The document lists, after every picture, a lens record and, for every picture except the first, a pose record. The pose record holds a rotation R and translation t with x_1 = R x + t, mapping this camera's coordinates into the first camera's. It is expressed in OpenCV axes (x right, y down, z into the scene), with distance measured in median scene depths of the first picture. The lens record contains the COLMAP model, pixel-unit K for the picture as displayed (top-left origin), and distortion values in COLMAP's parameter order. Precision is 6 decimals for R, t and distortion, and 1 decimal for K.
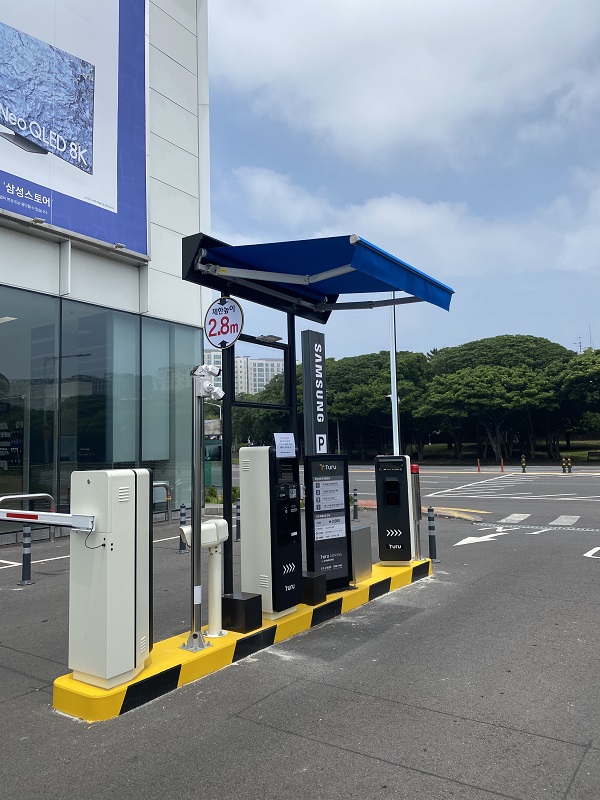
lens RADIAL K [[612.6, 0, 300.1], [0, 612.6, 398.6], [0, 0, 1]] dist [0.009244, -0.009047]
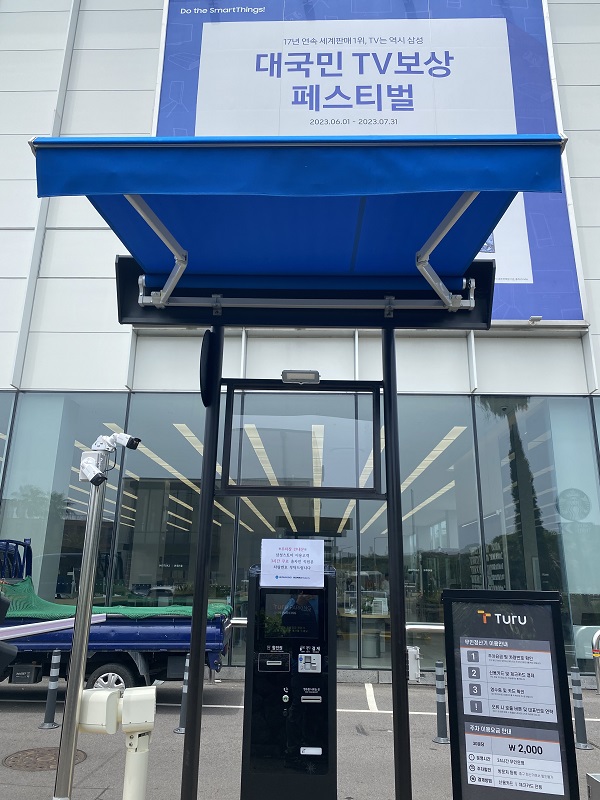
lens RADIAL K [[612.6, 0, 300.1], [0, 612.6, 394.9], [0, 0, 1]] dist [0.009244, -0.009047]
pose [[0.537672, -0.205002, -0.817853, 0.390305], [0.036363, 0.974727, -0.220418, 0.044136], [0.842370, 0.088773, 0.531538, 0.618429]]
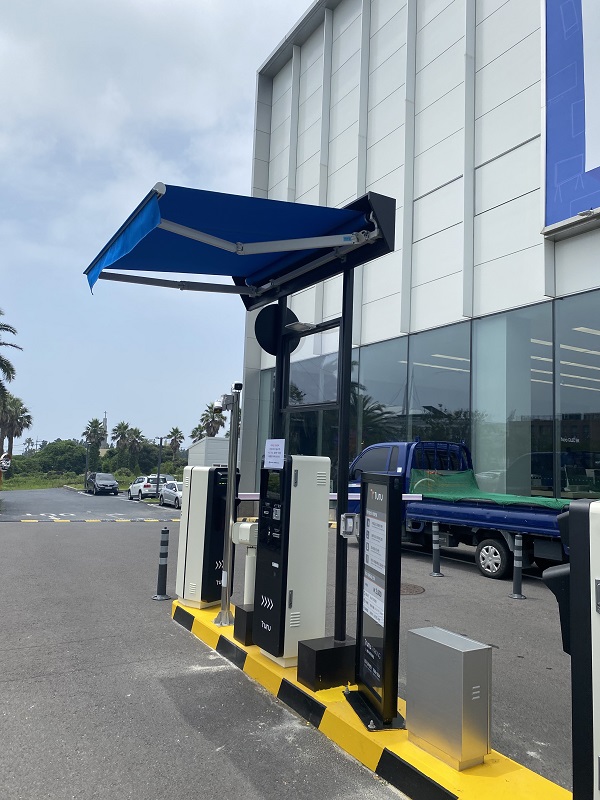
lens RADIAL K [[612.6, 0, 303.2], [0, 612.6, 403.0], [0, 0, 1]] dist [0.009244, -0.009047]
pose [[-0.428353, -0.070338, -0.900870, 0.624970], [0.050360, 0.993558, -0.101520, 0.081586], [0.902207, -0.088854, -0.422051, 1.217769]]
